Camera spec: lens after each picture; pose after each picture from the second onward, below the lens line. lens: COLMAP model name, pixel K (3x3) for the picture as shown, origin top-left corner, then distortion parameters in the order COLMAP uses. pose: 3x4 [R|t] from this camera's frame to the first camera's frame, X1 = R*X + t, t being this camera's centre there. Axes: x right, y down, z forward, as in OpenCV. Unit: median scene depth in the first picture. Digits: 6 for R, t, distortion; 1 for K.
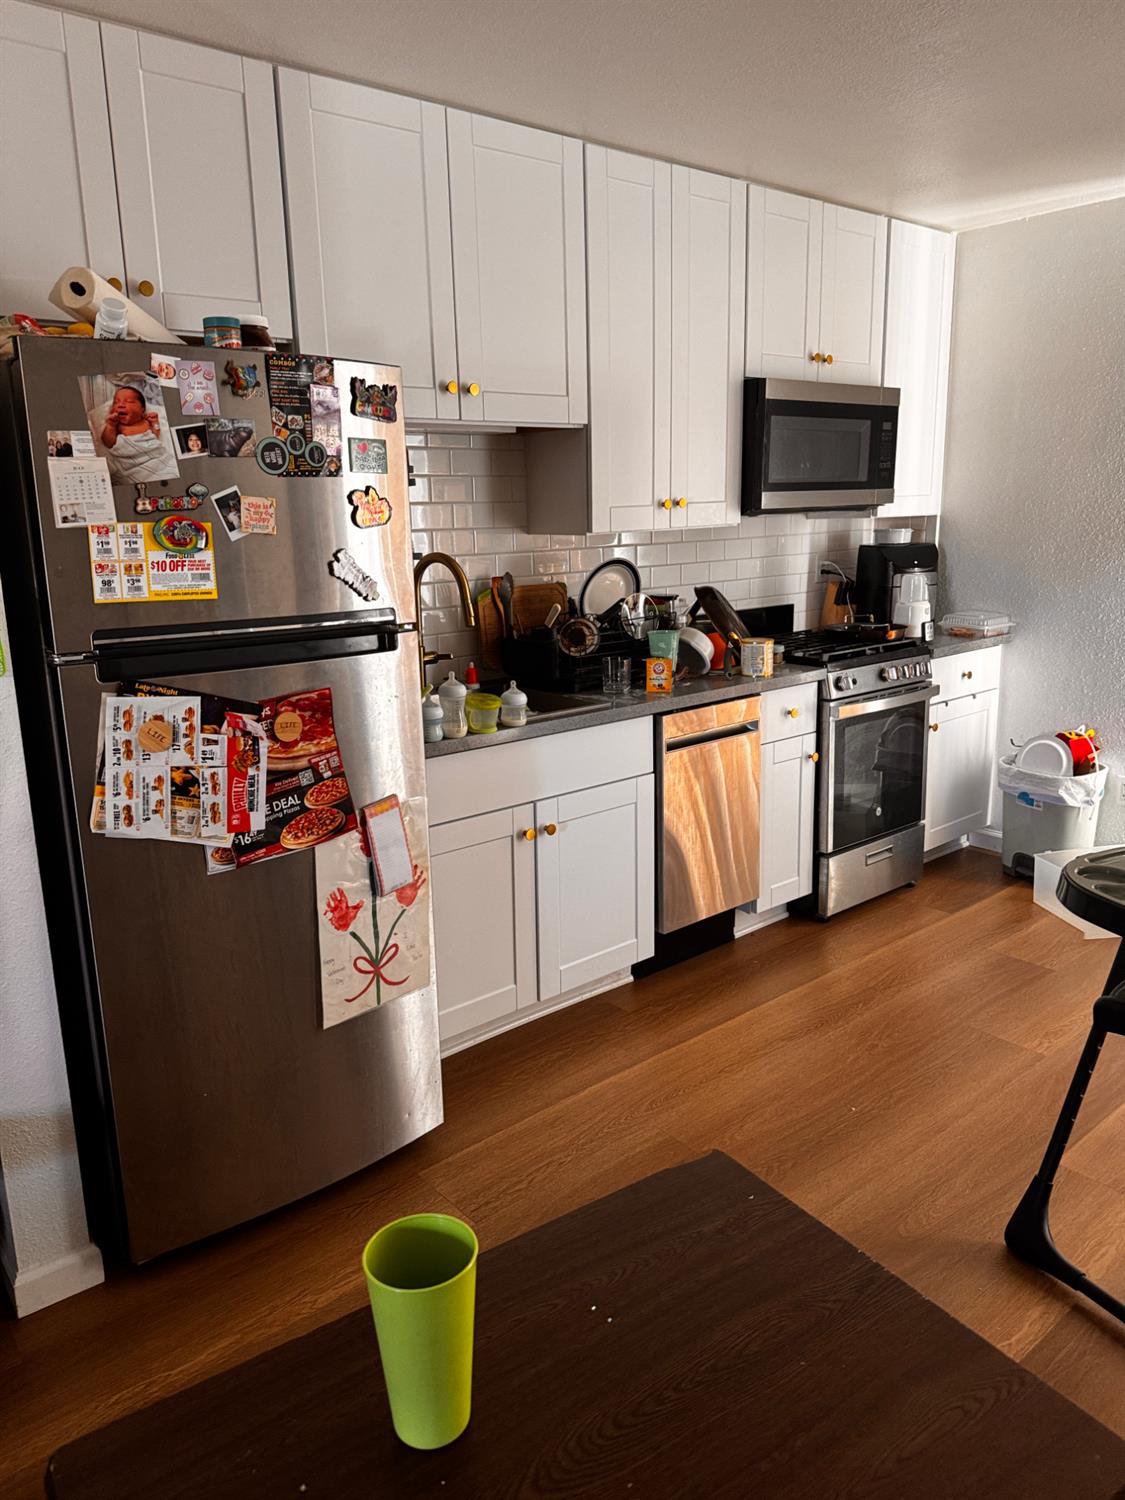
lens RADIAL K [[1060.2, 0, 562.5], [0, 1060.2, 750.0], [0, 0, 1]] dist [0.032231, -0.002768]
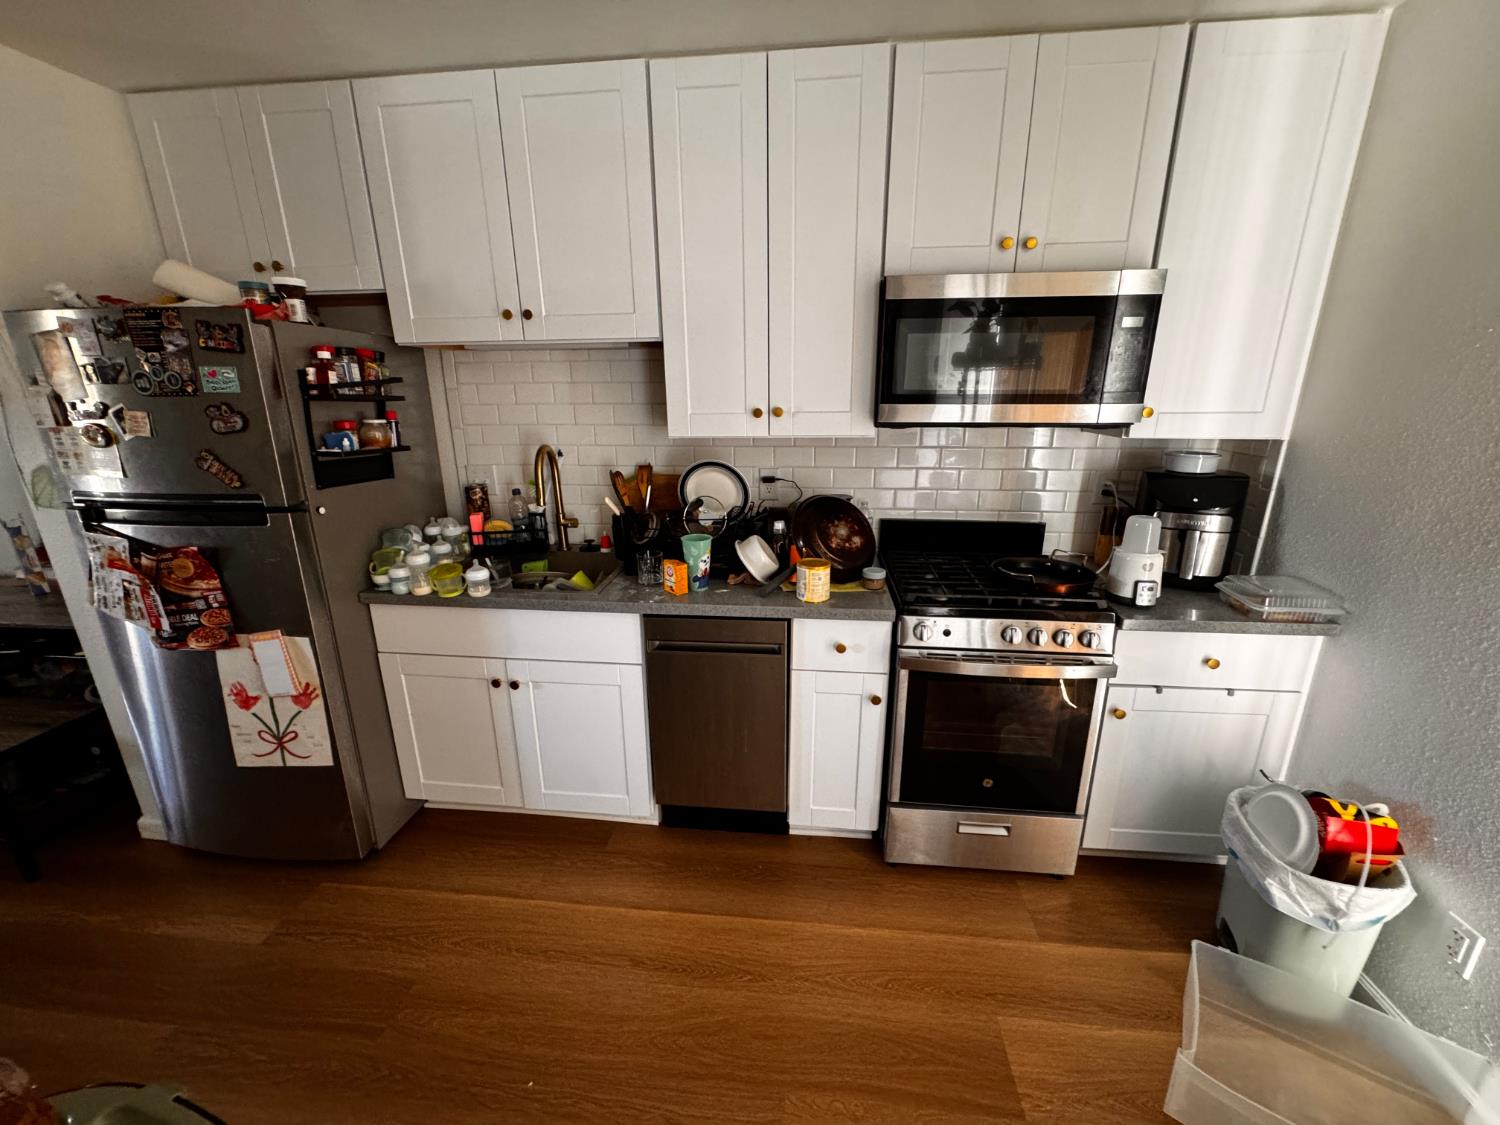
lens RADIAL K [[616.7, 0, 752.8], [0, 616.7, 568.4], [0, 0, 1]] dist [-0.007529, -0.000212]
pose [[0.696260, 0.227125, -0.680908, 0.648749], [-0.173415, 0.973744, 0.147479, -0.212229], [0.696526, 0.015396, 0.717366, 0.707874]]
